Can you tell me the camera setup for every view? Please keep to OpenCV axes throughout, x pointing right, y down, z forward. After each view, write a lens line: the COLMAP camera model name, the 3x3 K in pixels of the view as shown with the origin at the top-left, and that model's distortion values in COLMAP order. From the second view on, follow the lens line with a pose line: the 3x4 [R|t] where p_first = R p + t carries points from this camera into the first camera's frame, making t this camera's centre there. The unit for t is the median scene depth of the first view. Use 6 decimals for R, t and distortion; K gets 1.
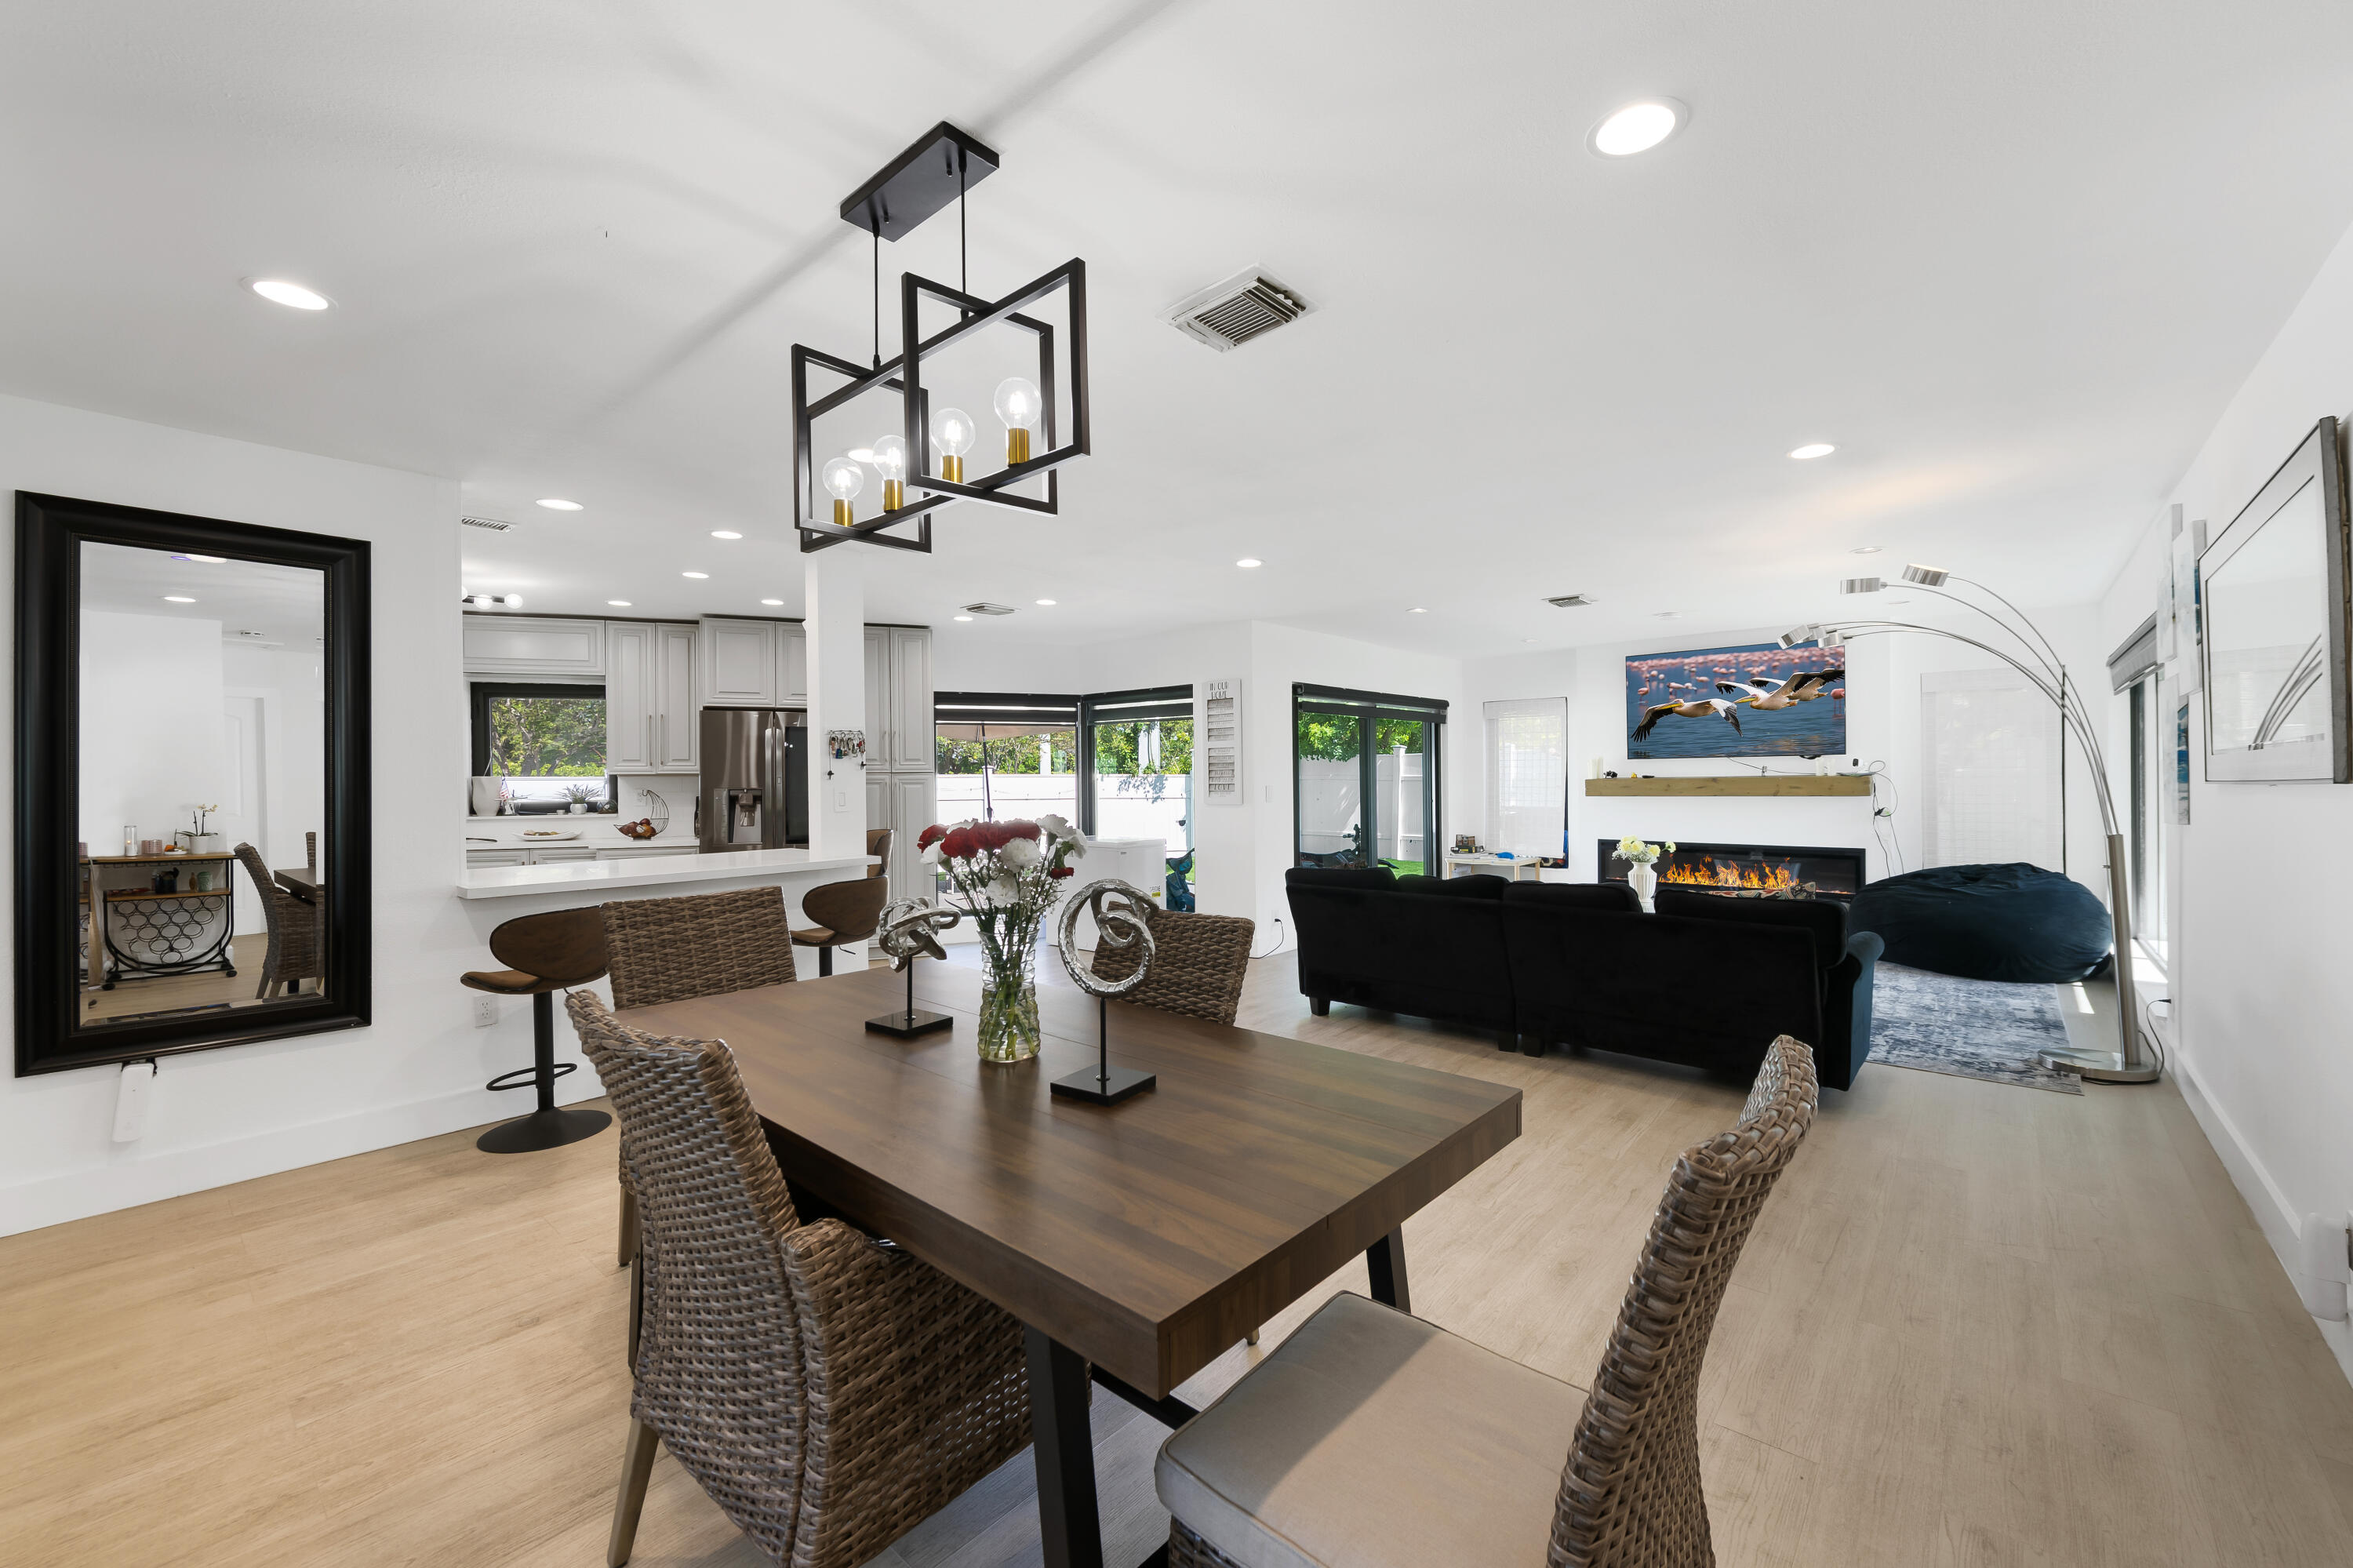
lens RADIAL K [[939.2, 0, 1197.9], [0, 939.2, 778.1], [0, 0, 1]] dist [-0.000053, -0.002133]
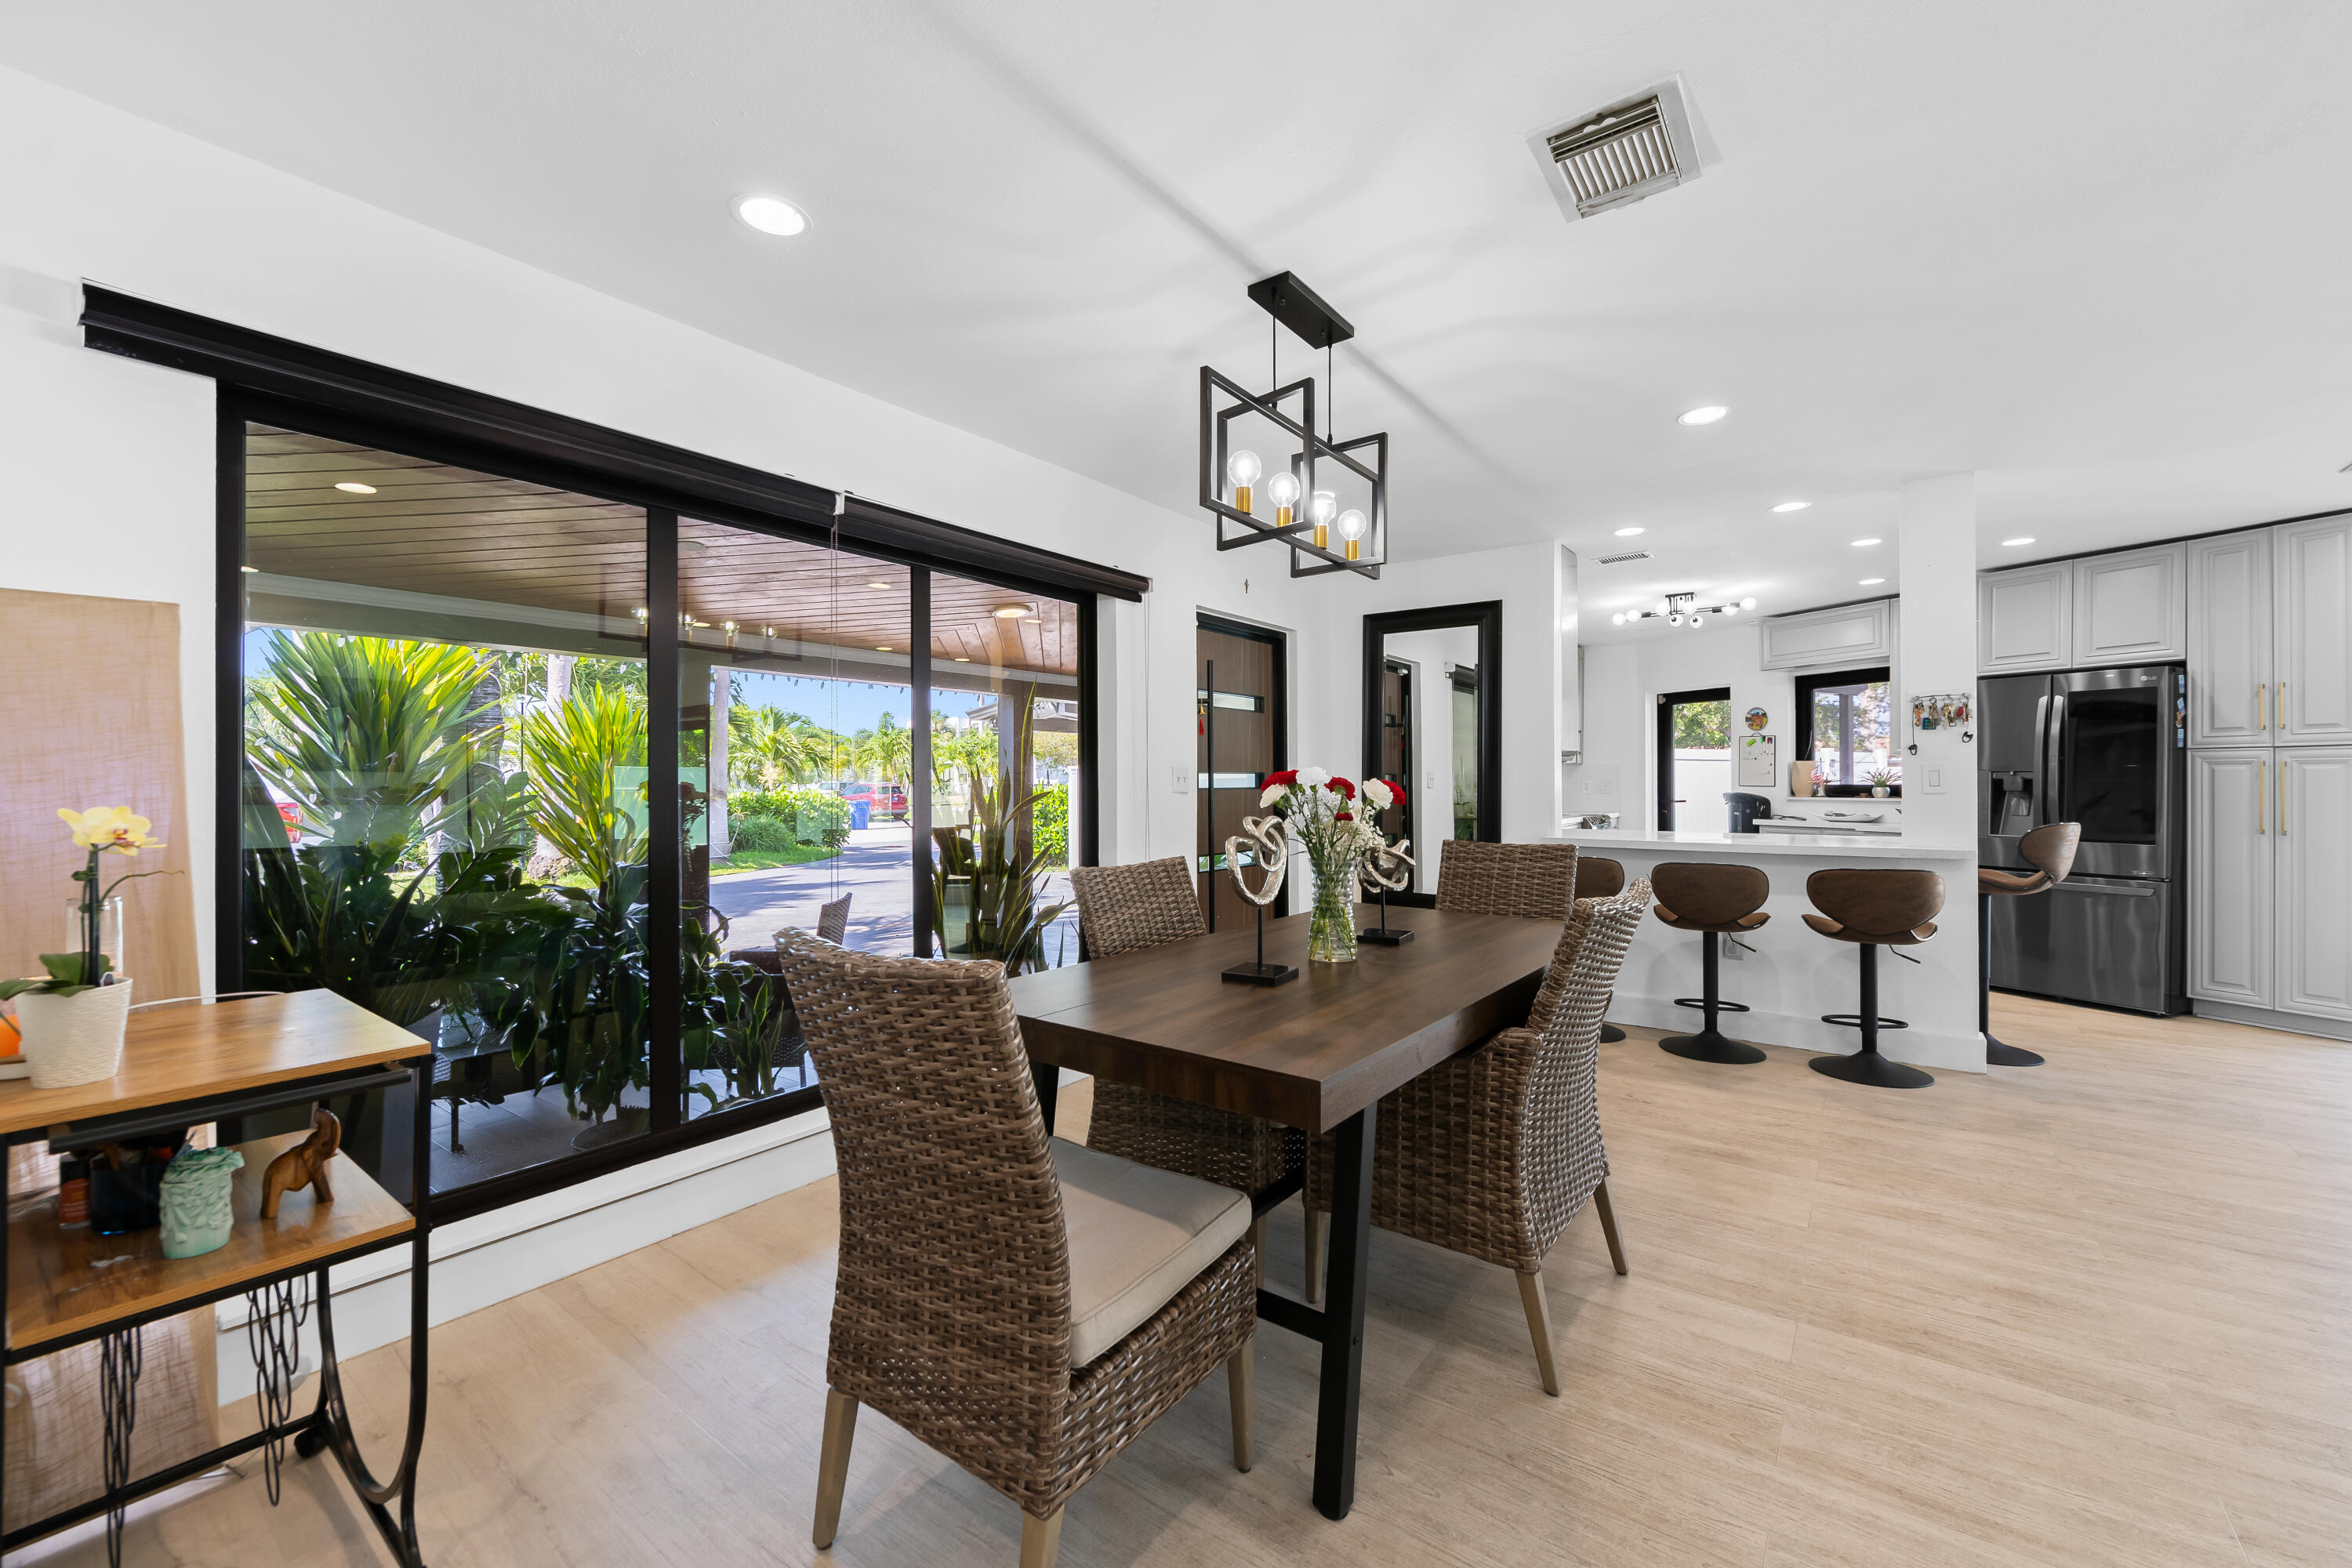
lens RADIAL K [[938.8, 0, 1175.6], [0, 938.8, 778.7], [0, 0, 1]] dist [-0.000053, -0.002133]
pose [[0.070762, 0.004263, -0.997484, 0.271790], [0.003336, 0.999984, 0.004510, 0.011404], [0.997488, -0.003646, 0.070747, 0.184263]]
